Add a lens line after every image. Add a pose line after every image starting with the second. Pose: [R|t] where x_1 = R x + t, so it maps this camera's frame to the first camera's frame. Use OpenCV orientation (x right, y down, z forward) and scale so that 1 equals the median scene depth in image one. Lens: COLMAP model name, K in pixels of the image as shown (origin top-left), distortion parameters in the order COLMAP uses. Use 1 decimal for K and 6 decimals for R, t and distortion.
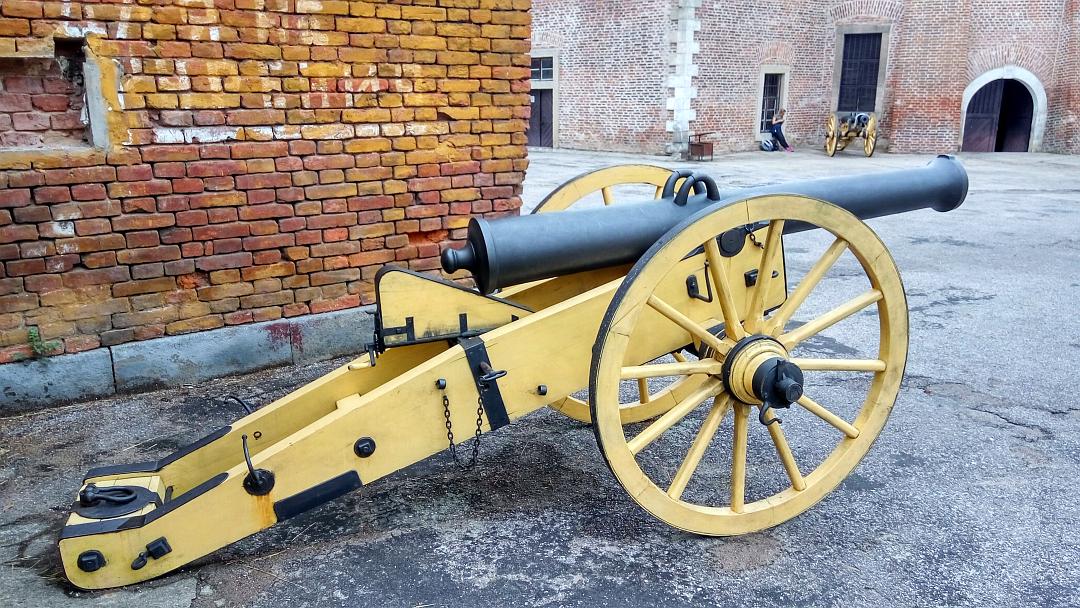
lens RADIAL K [[870.4, 0, 540.0], [0, 870.4, 304.0], [0, 0, 1]] dist [0.087727, -0.115849]
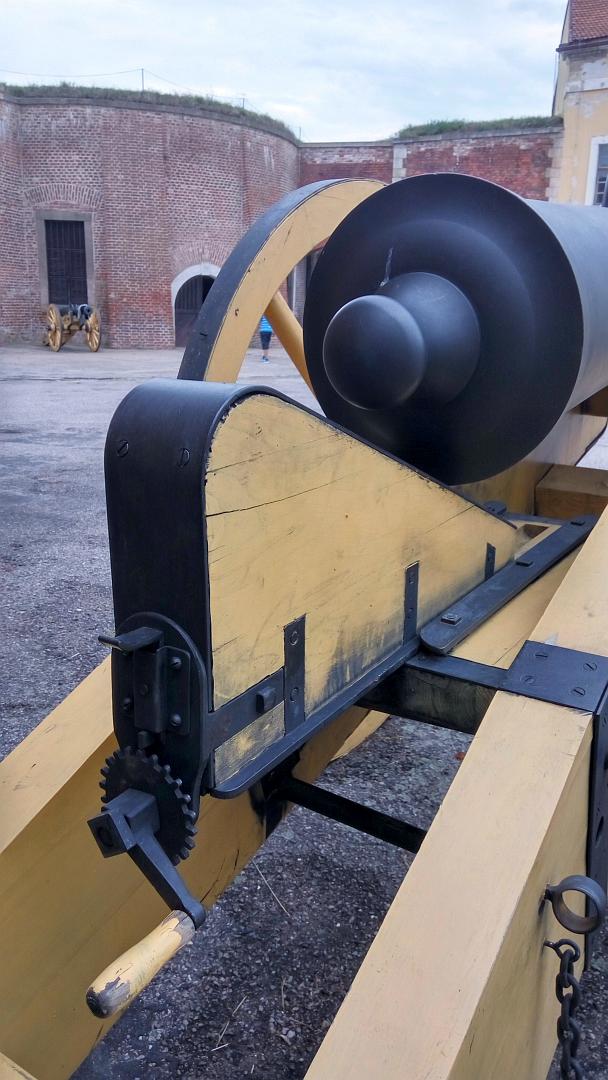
lens RADIAL K [[870.4, 0, 304.0], [0, 870.4, 540.0], [0, 0, 1]] dist [0.087727, -0.115849]
pose [[0.795746, -0.142624, 0.588597, -0.033018], [0.126500, 0.989580, 0.068767, -0.002230], [-0.592272, 0.019736, 0.805497, 0.102622]]
